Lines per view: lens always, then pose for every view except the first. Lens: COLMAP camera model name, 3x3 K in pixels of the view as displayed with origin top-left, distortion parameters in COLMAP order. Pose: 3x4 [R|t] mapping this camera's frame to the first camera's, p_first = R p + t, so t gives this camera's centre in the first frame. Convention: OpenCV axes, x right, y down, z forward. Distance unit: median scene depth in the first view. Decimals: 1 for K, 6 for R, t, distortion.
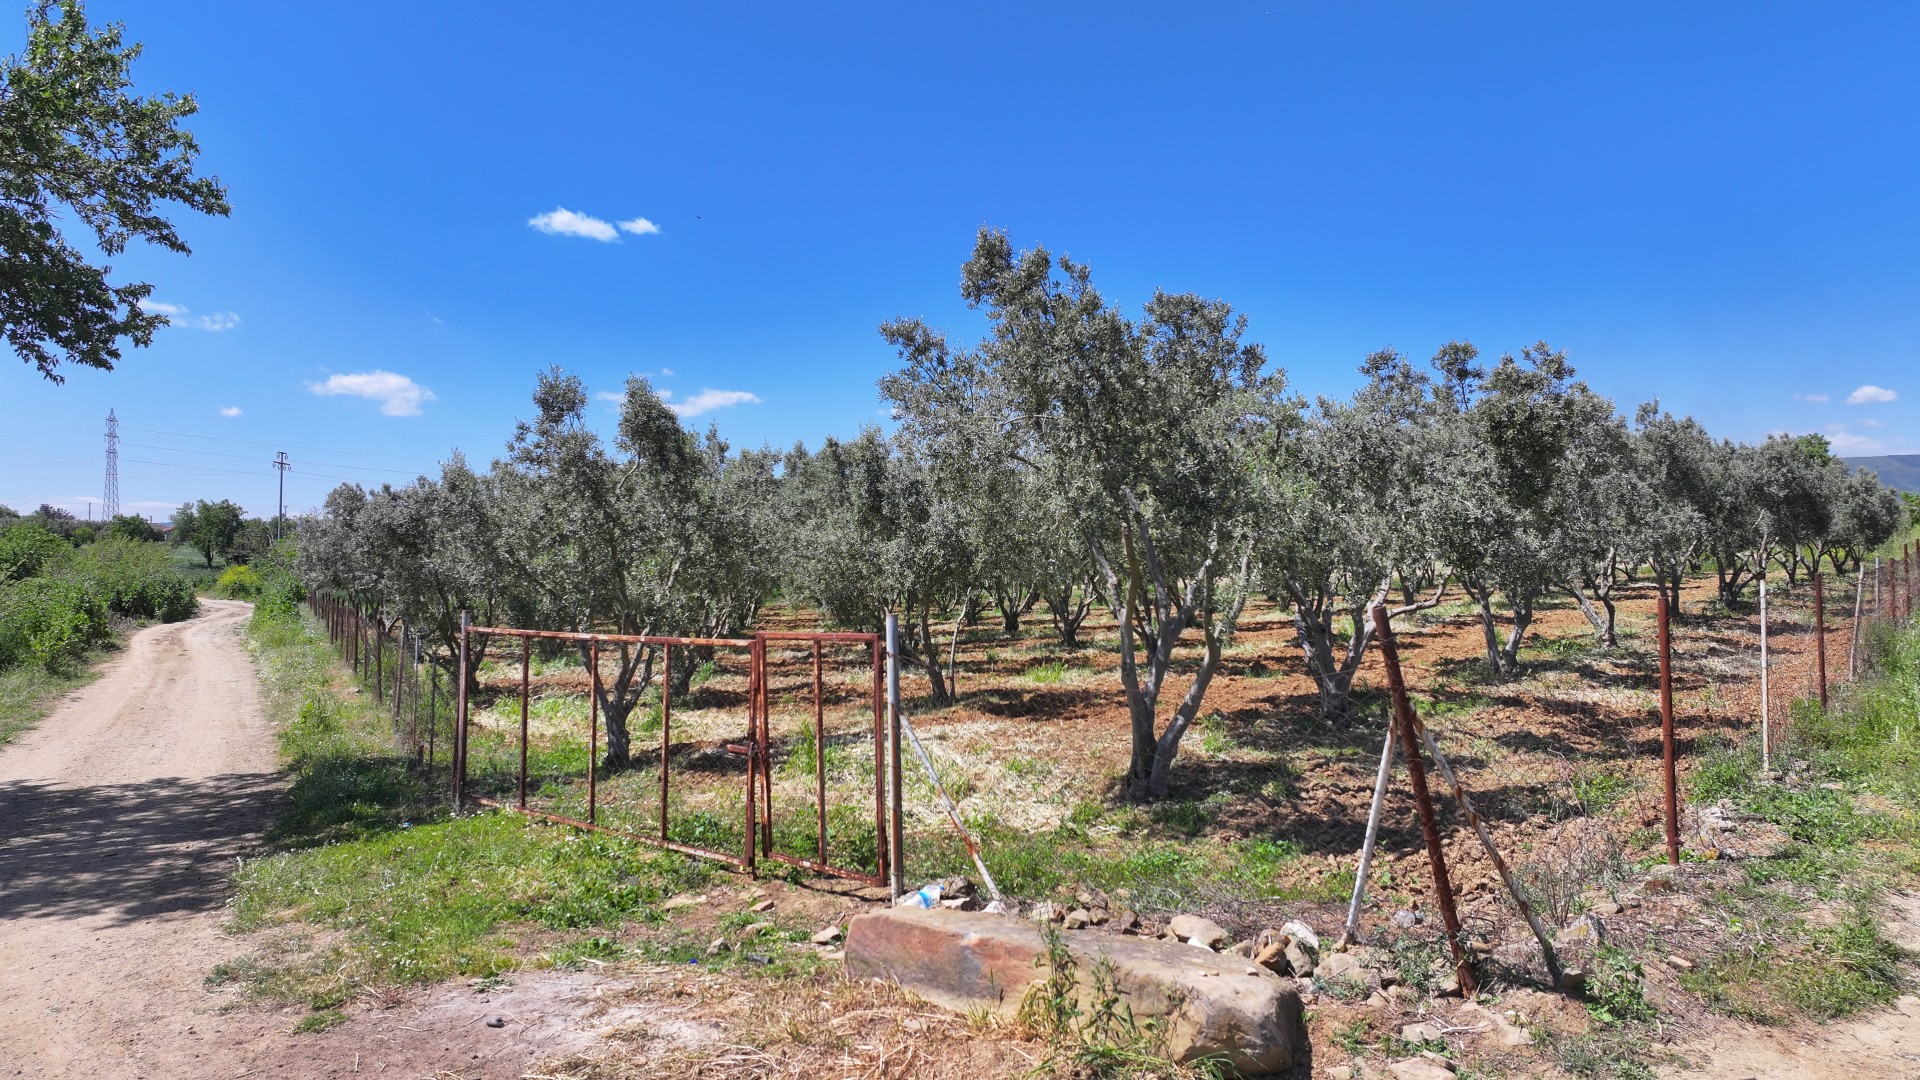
lens RADIAL K [[1302.9, 0, 960.0], [0, 1302.9, 540.0], [0, 0, 1]] dist [0.003565, -0.000236]
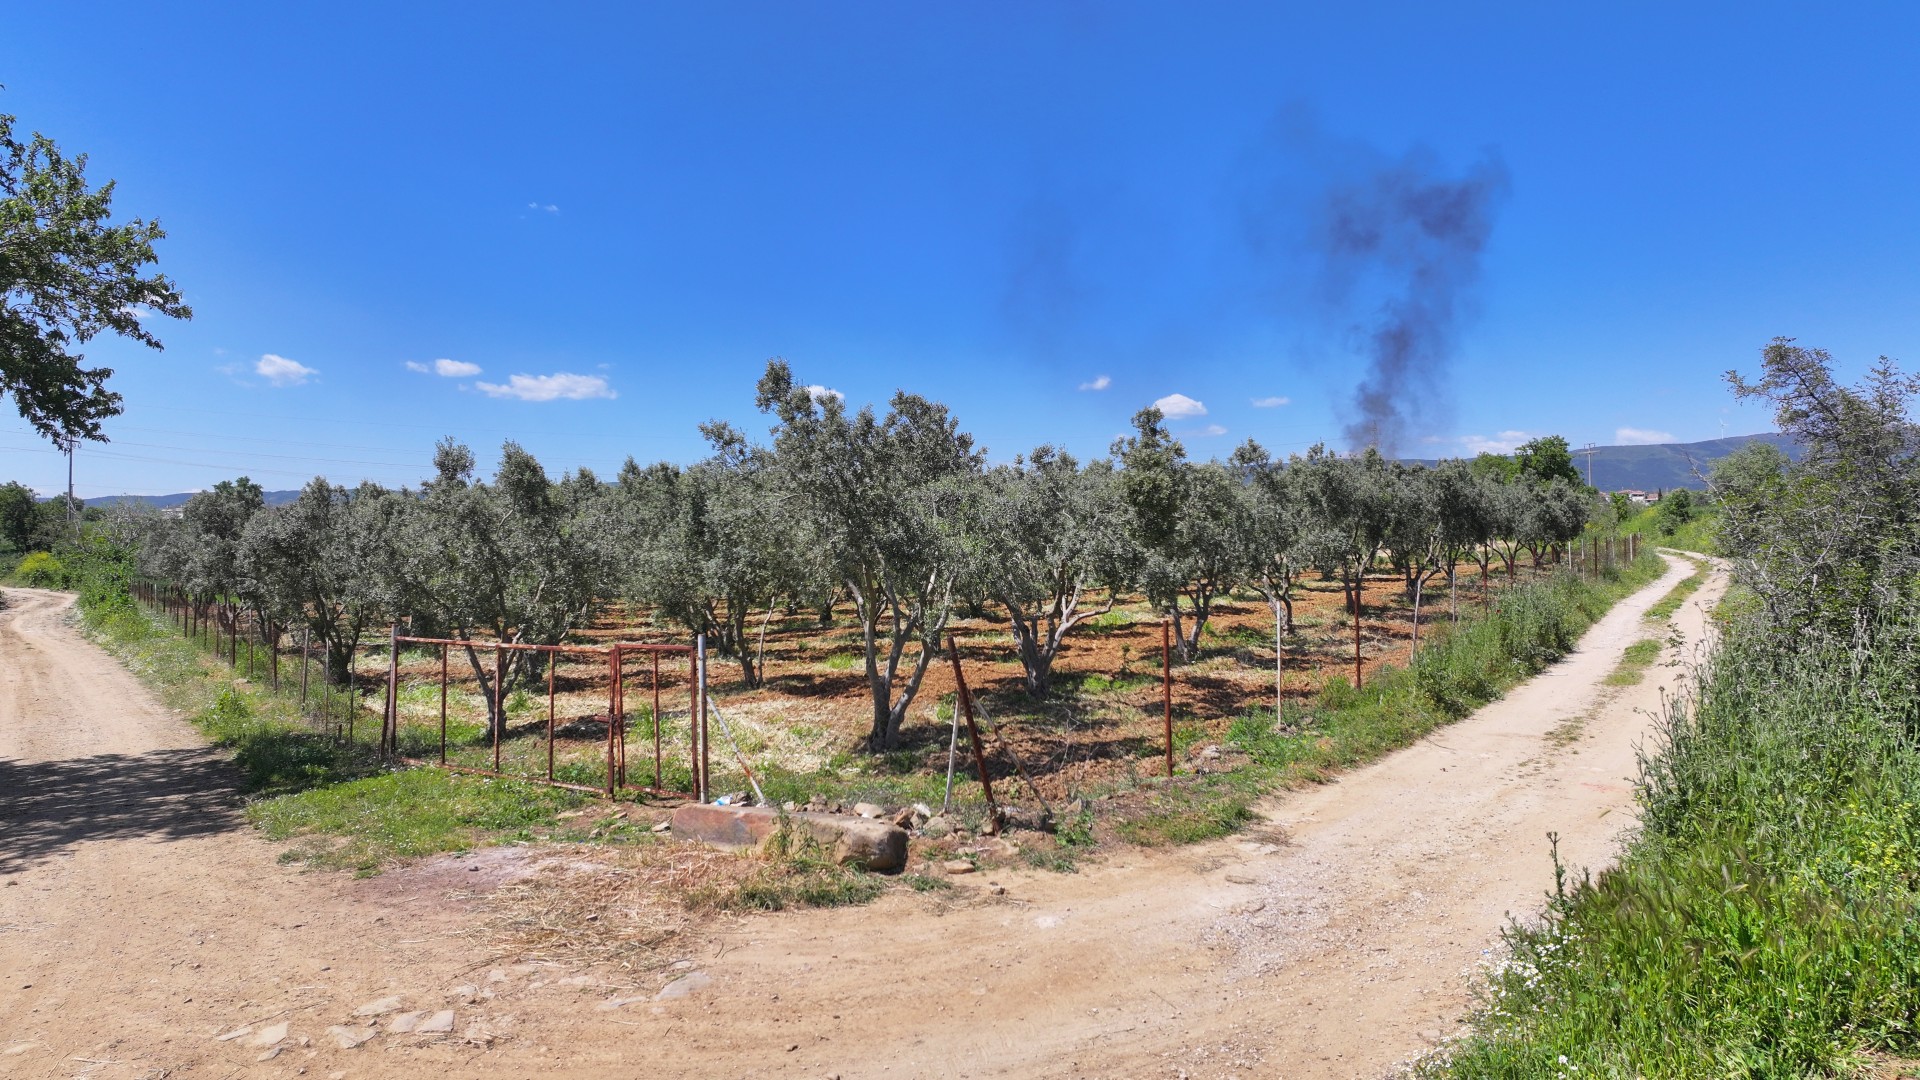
lens RADIAL K [[1257.1, 0, 960.0], [0, 1257.1, 540.0], [0, 0, 1]] dist [0.006298, 0.001933]
pose [[0.990967, 0.003449, 0.134062, 0.035270], [-0.004971, 0.999927, 0.011016, -0.050294], [-0.134014, -0.011583, 0.990912, -0.379556]]
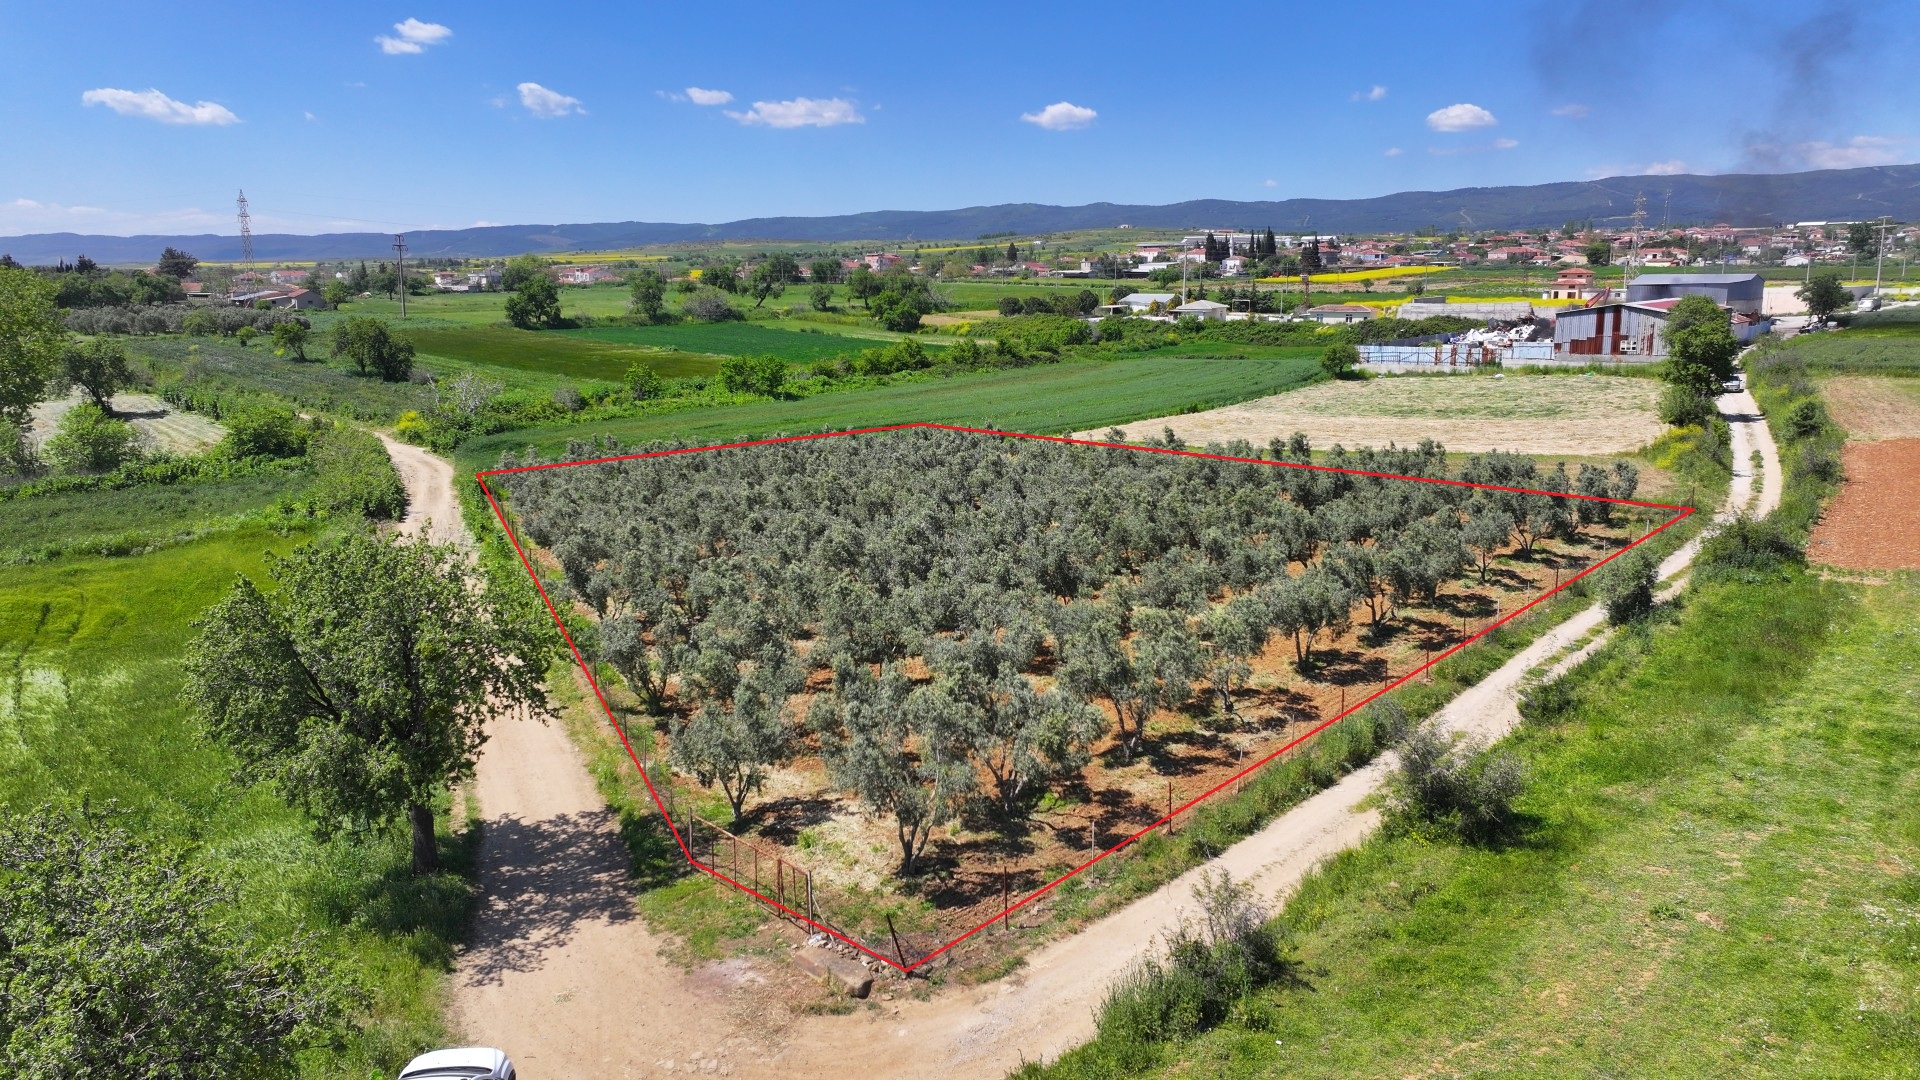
lens RADIAL K [[1302.9, 0, 960.0], [0, 1302.9, 540.0], [0, 0, 1]] dist [0.003565, -0.000236]
pose [[0.997123, -0.017473, -0.073761, 0.438998], [0.033968, 0.972897, 0.228729, -1.101605], [0.067765, -0.230576, 0.970692, -1.585410]]
